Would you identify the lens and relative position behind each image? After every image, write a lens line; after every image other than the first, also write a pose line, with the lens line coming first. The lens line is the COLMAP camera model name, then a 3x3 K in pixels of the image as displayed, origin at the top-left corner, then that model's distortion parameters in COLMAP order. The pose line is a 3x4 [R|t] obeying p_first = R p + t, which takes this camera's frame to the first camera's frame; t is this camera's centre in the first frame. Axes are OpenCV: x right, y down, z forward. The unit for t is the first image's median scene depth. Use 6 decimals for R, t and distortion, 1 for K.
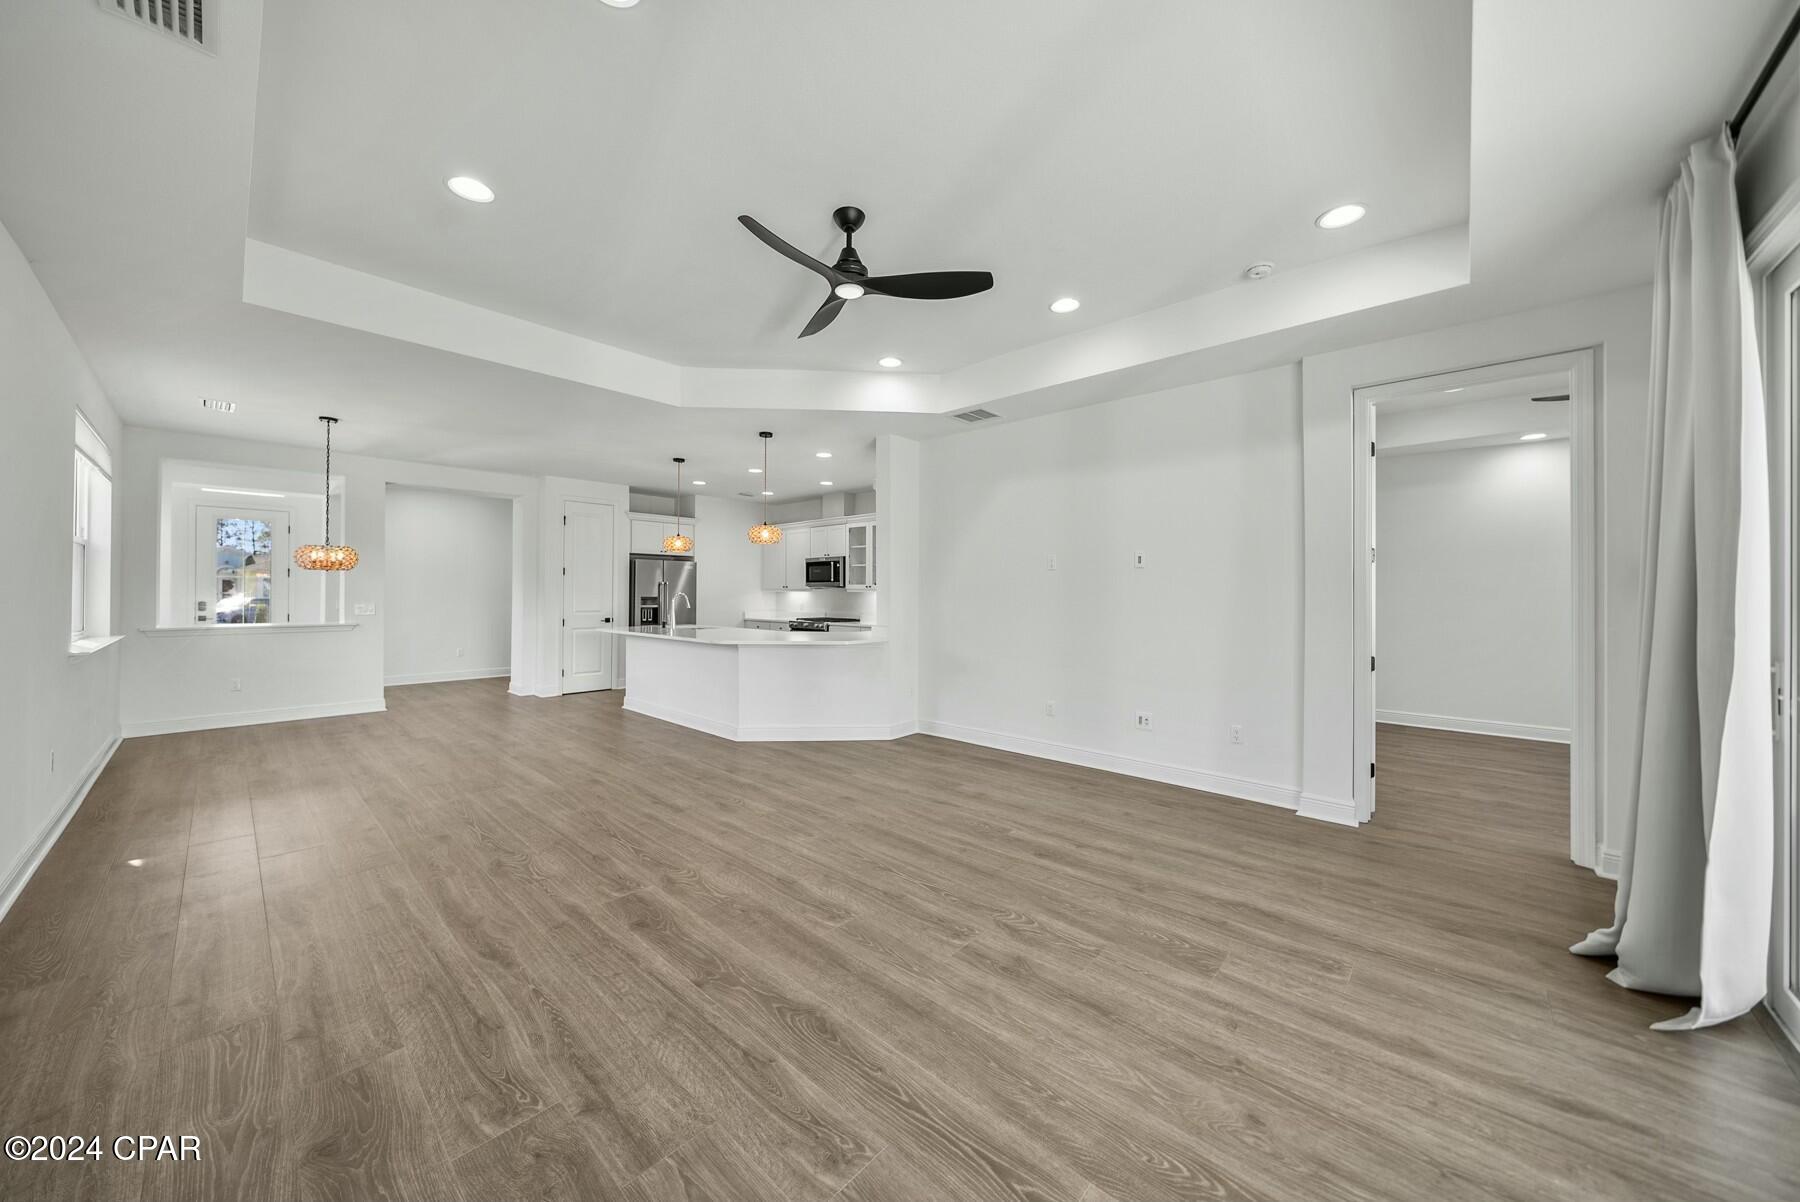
lens RADIAL K [[617.3, 0, 888.9], [0, 617.3, 587.3], [0, 0, 1]] dist [-0.005253, -0.000076]
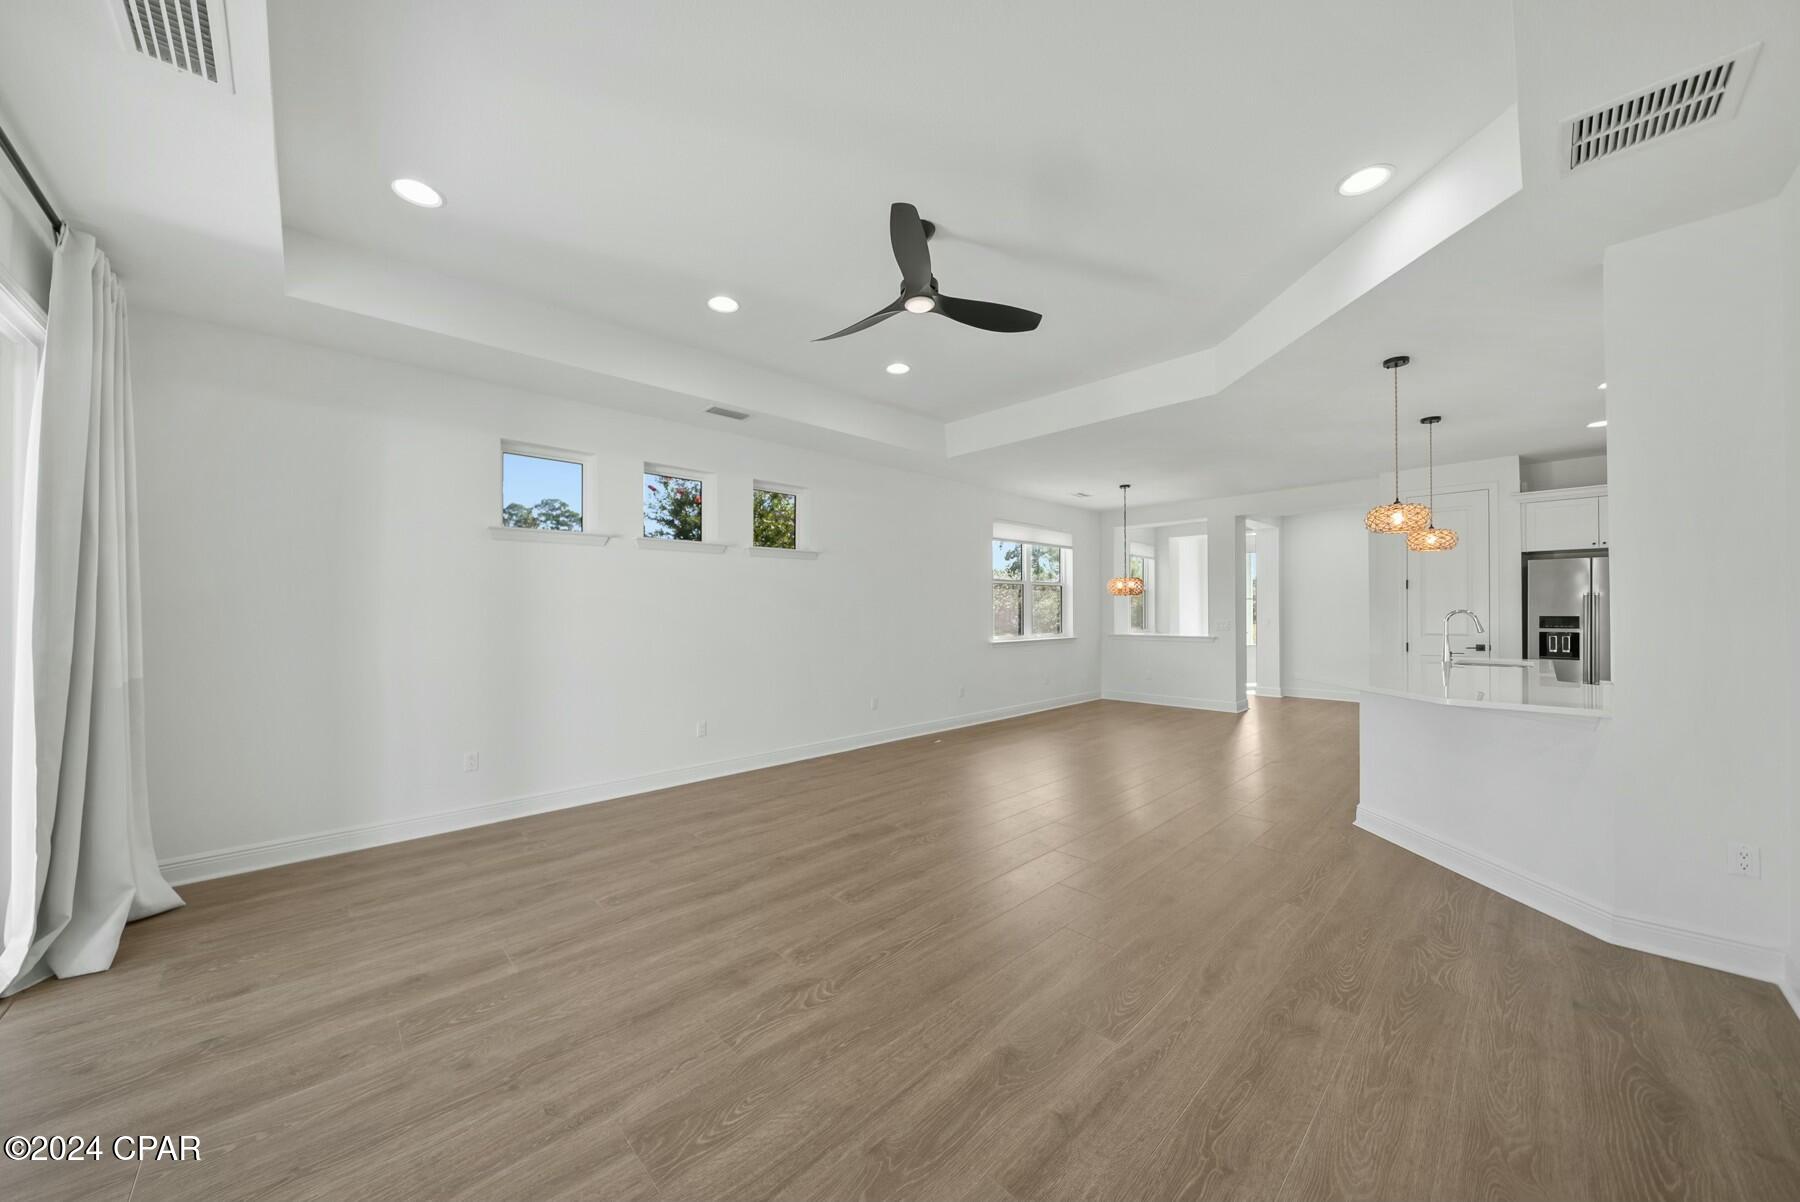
lens RADIAL K [[621.6, 0, 892.0], [0, 621.6, 598.9], [0, 0, 1]] dist [0.000567, 0.000045]
pose [[-0.064029, -0.023610, -0.997669, 1.061638], [0.012401, 0.999624, -0.024452, 0.016523], [0.997871, -0.013938, -0.063712, 1.156585]]
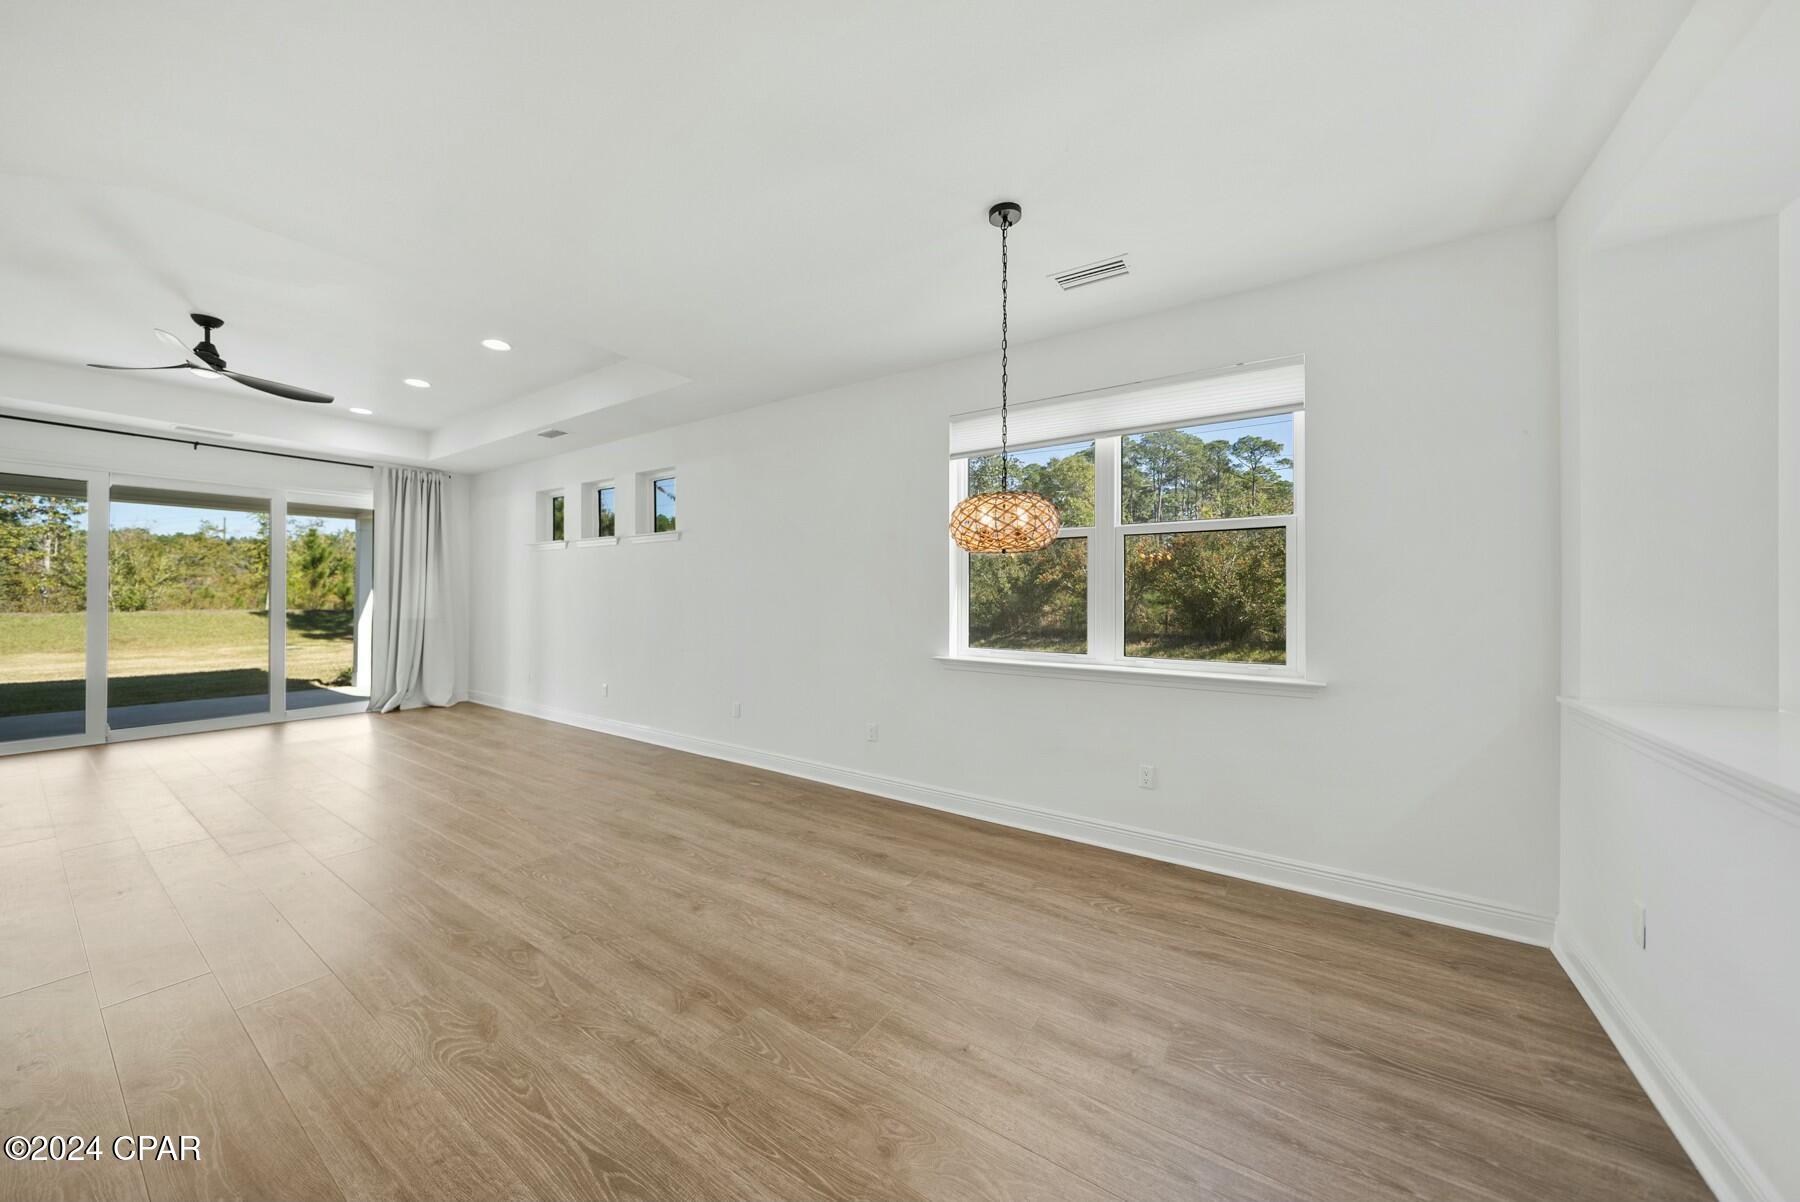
lens RADIAL K [[621.6, 0, 892.0], [0, 621.6, 598.9], [0, 0, 1]] dist [0.000567, 0.000045]
pose [[-0.989633, -0.010035, -0.143271, -1.578986], [-0.009318, 0.999940, -0.005674, 0.020059], [0.143320, -0.004280, -0.989667, 2.943362]]
